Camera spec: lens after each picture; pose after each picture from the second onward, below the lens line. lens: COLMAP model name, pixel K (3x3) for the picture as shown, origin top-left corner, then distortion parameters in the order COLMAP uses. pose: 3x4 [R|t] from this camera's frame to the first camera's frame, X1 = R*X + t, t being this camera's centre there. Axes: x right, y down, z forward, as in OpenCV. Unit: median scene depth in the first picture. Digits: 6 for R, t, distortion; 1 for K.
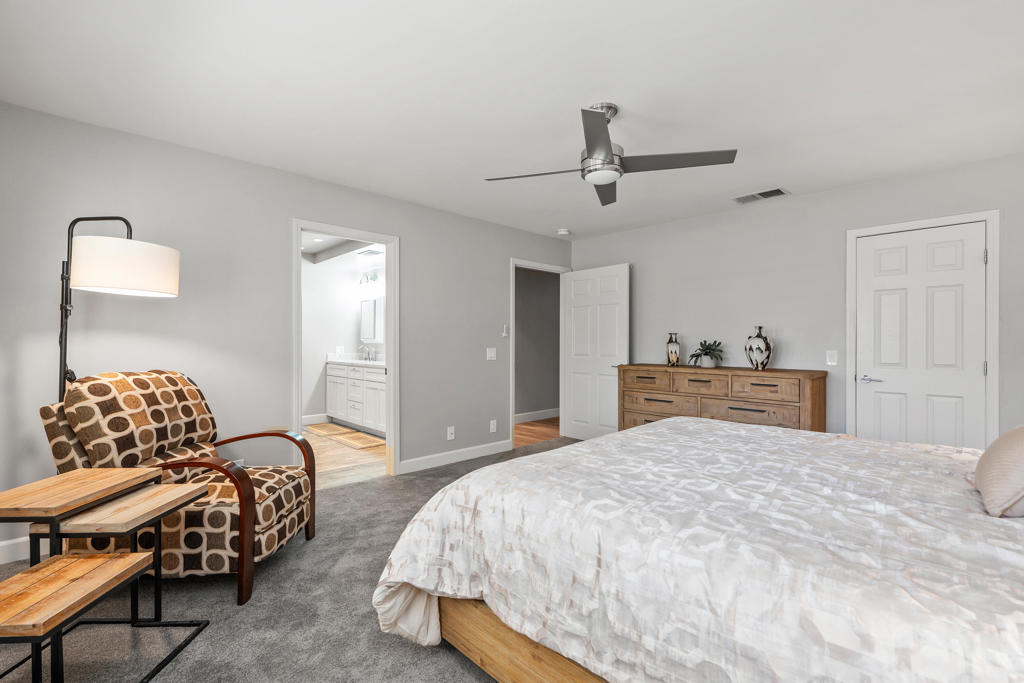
lens RADIAL K [[454.3, 0, 510.9], [0, 454.3, 342.7], [0, 0, 1]] dist [0.004297, 0.000367]
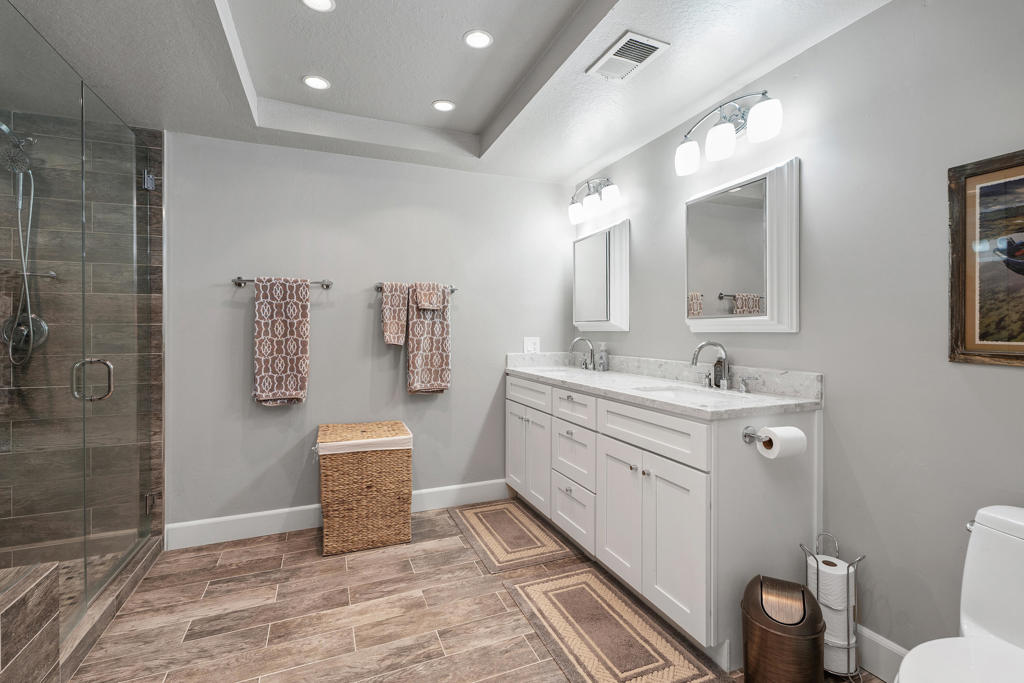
lens RADIAL K [[454.3, 0, 513.7], [0, 454.3, 337.3], [0, 0, 1]] dist [0.004297, 0.000367]
pose [[0.928095, -0.001654, -0.372340, -0.218568], [0.002694, 0.999994, 0.002274, 0.005915], [0.372334, -0.003113, 0.928094, 0.556341]]
